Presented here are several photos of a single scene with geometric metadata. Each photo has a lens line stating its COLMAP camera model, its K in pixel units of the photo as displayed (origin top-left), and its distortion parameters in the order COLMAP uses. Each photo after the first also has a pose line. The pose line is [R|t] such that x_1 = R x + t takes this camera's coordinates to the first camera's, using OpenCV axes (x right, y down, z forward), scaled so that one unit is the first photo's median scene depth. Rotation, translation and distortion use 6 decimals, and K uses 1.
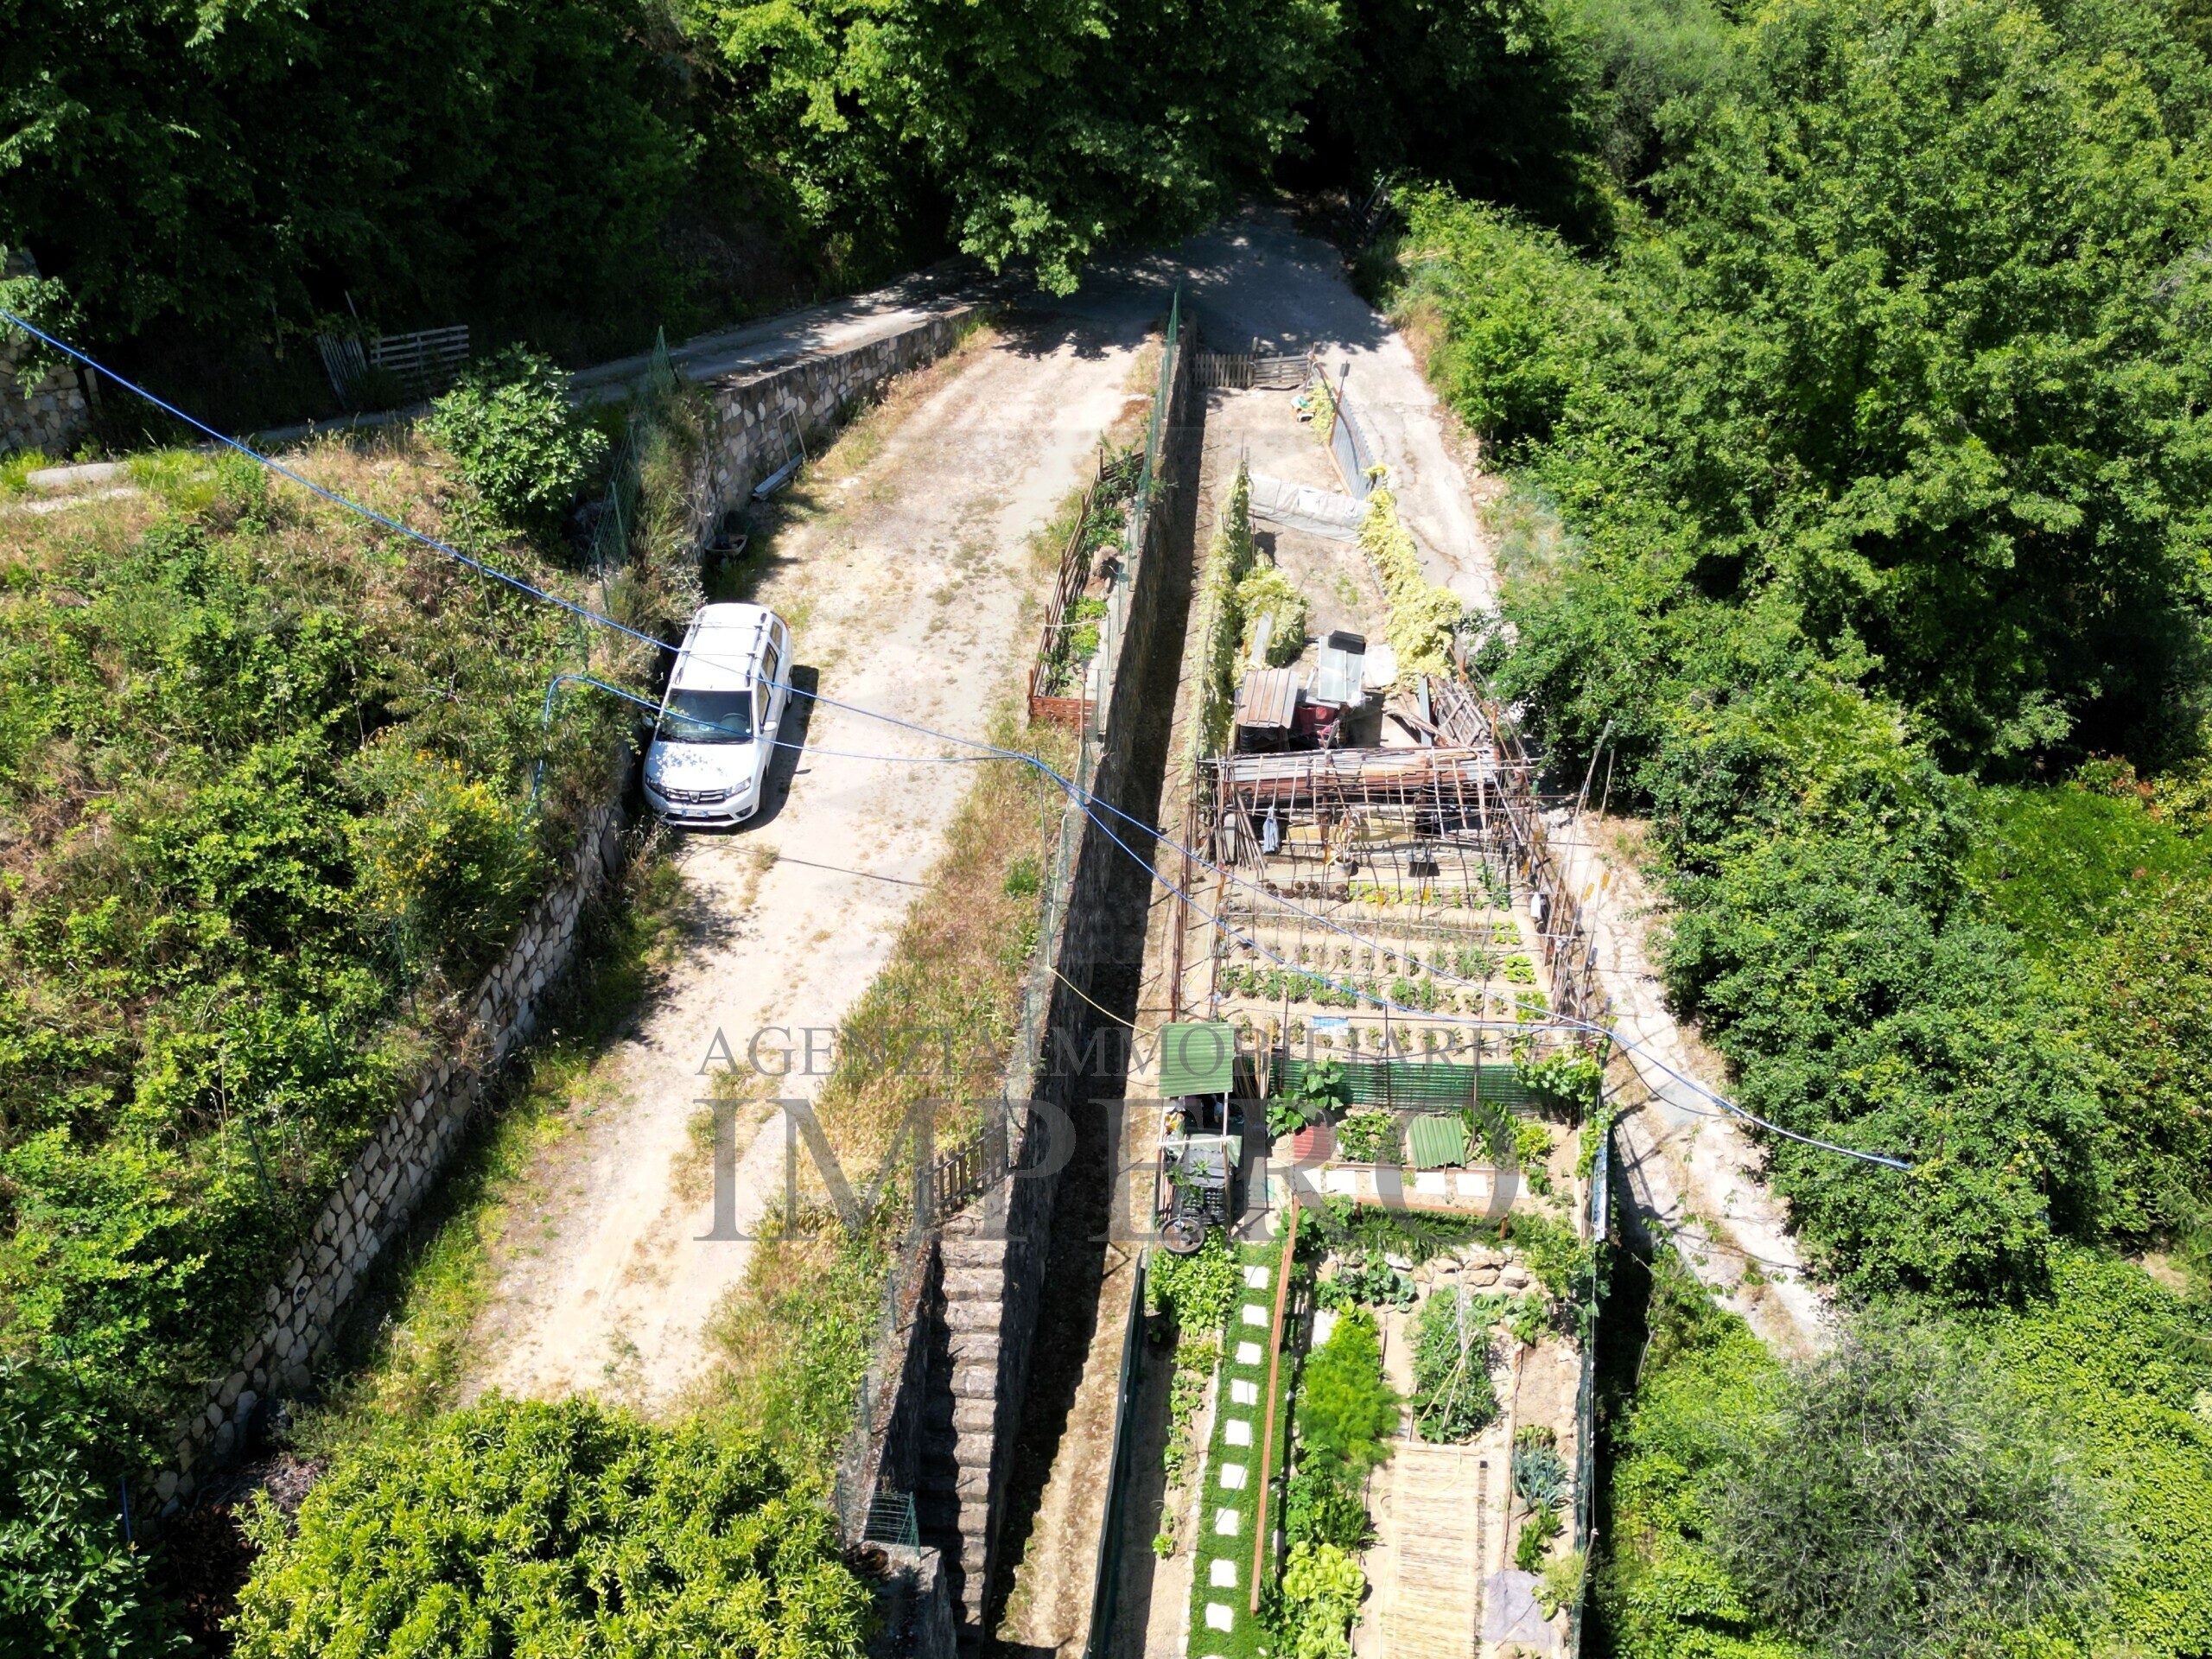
lens RADIAL K [[2098.8, 0, 1106.0], [0, 2098.8, 829.5], [0, 0, 1]] dist [0.134627, -0.269060]
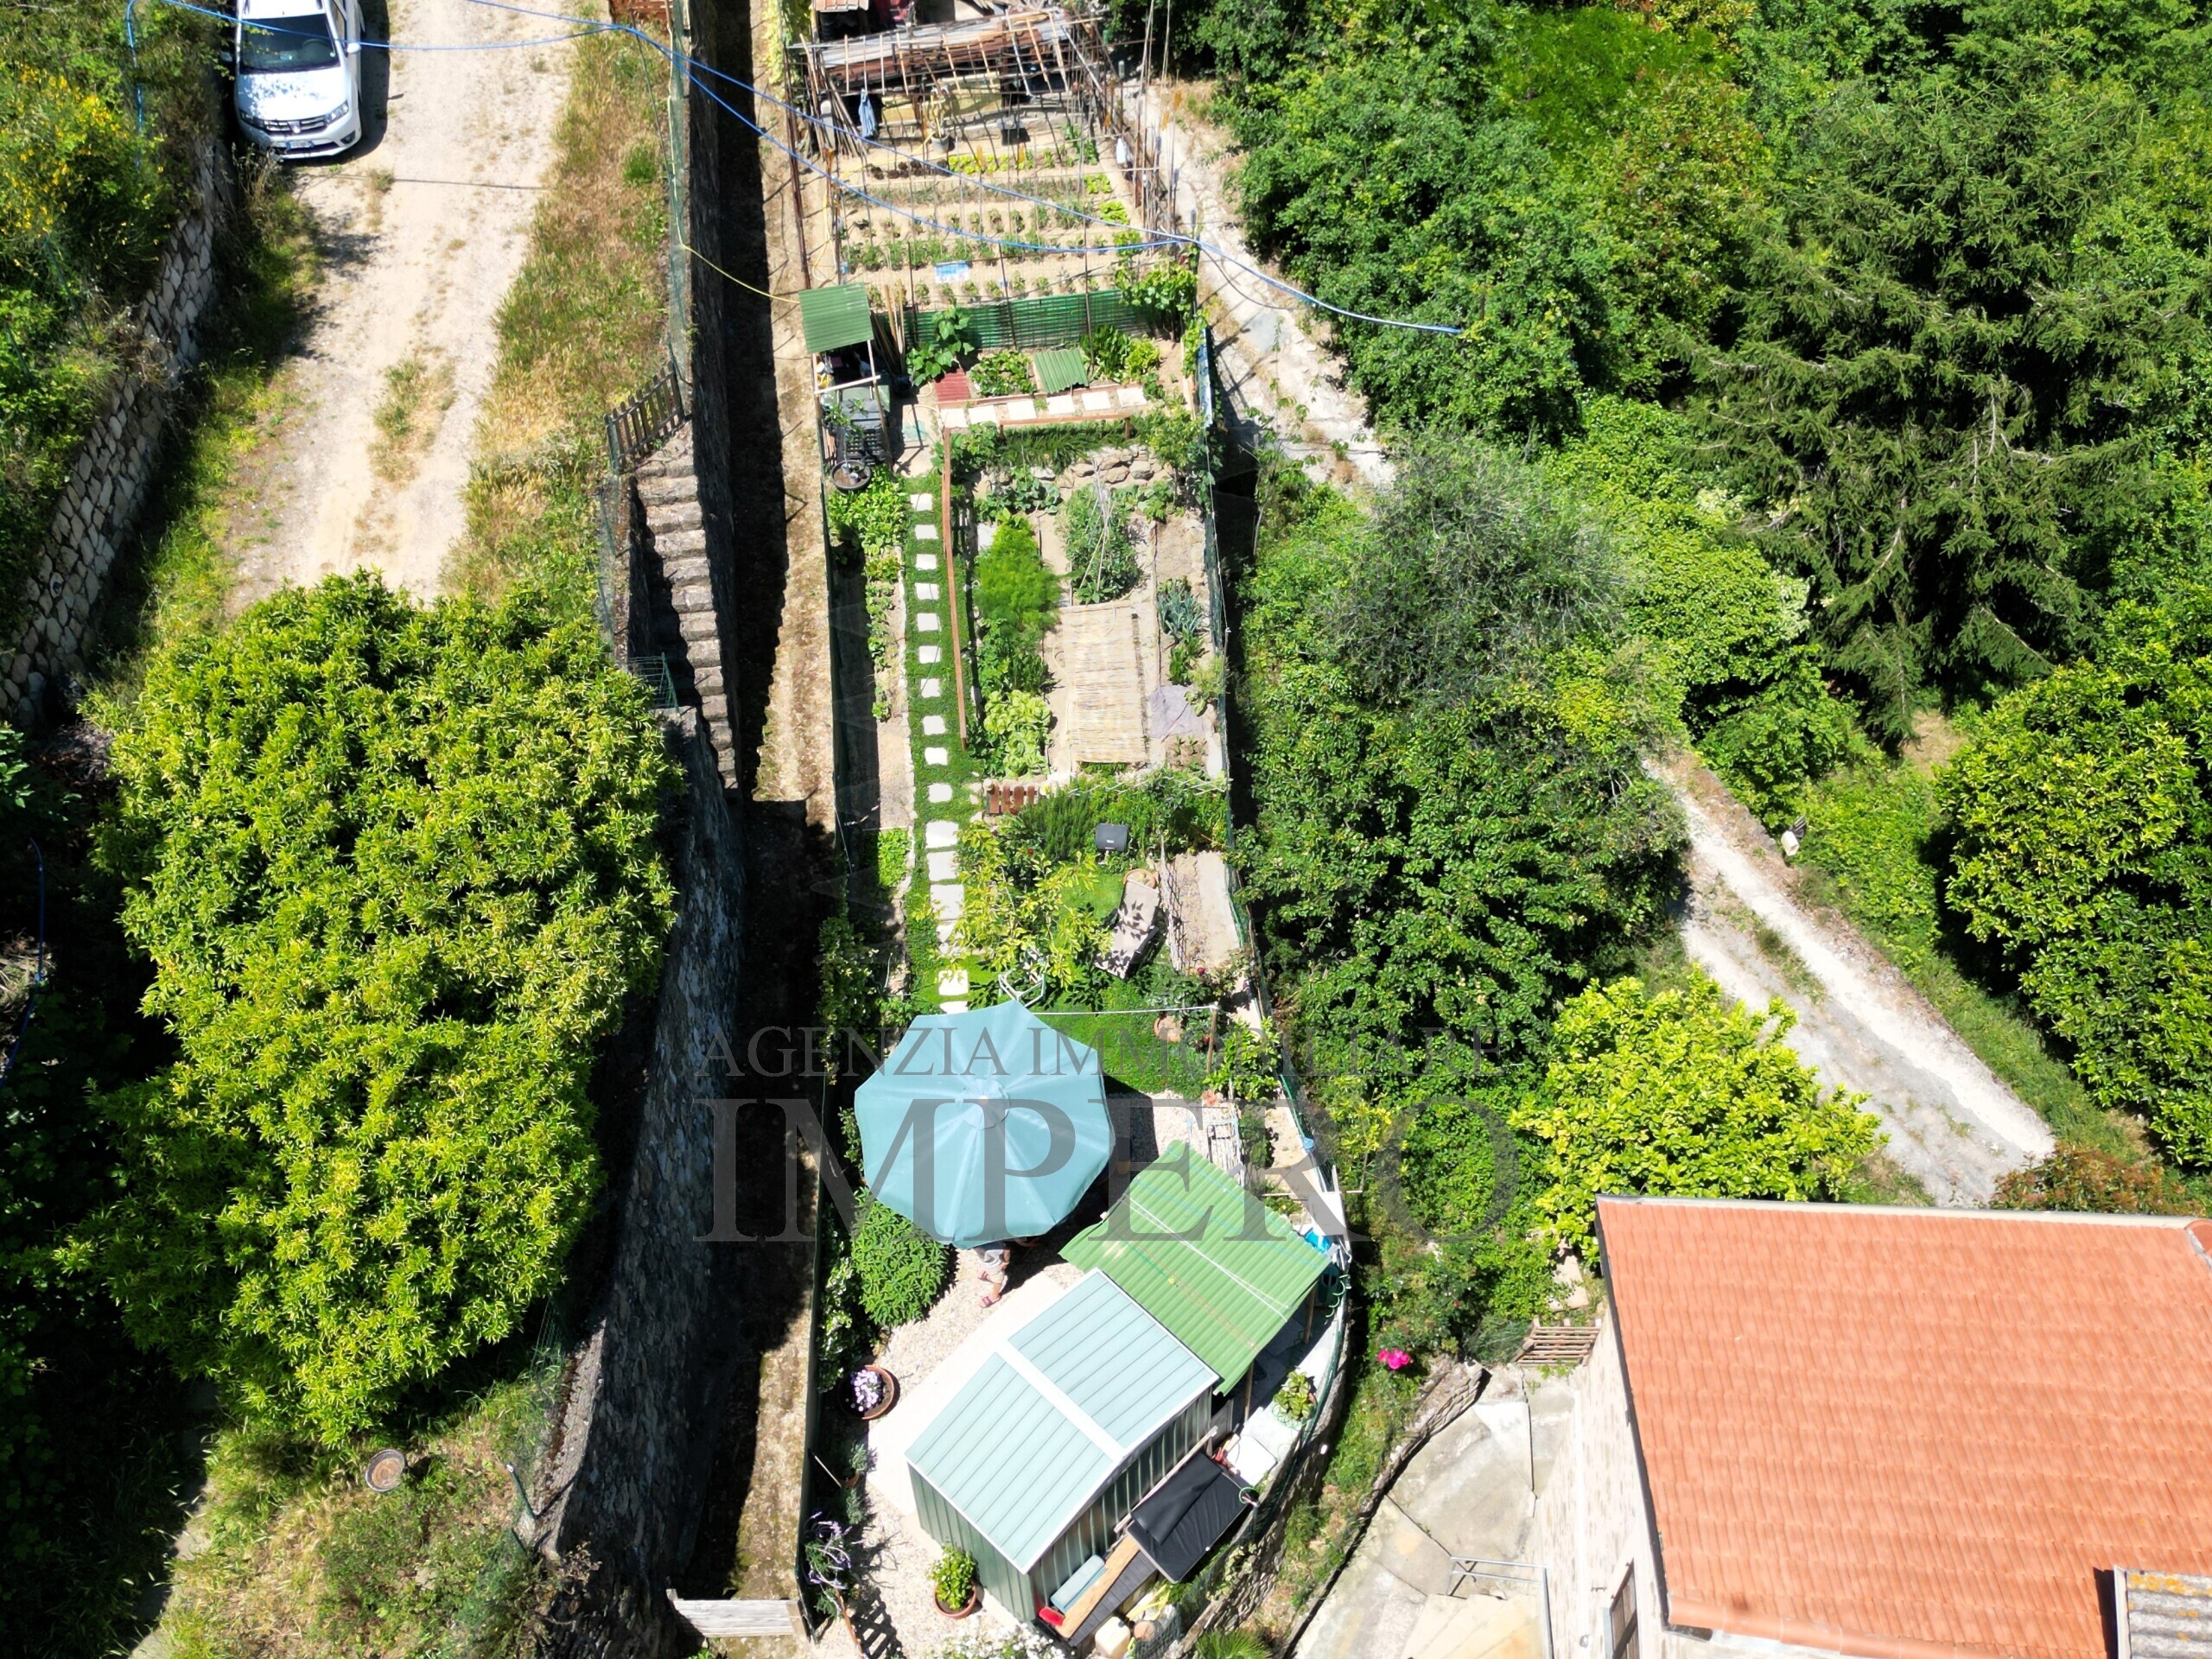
lens RADIAL K [[2098.8, 0, 1106.0], [0, 2098.8, 829.5], [0, 0, 1]] dist [0.134627, -0.269060]
pose [[0.972470, -0.176633, 0.151996, -0.033326], [0.132612, 0.955828, 0.262310, 0.091006], [-0.191614, -0.234932, 0.952938, -0.127902]]
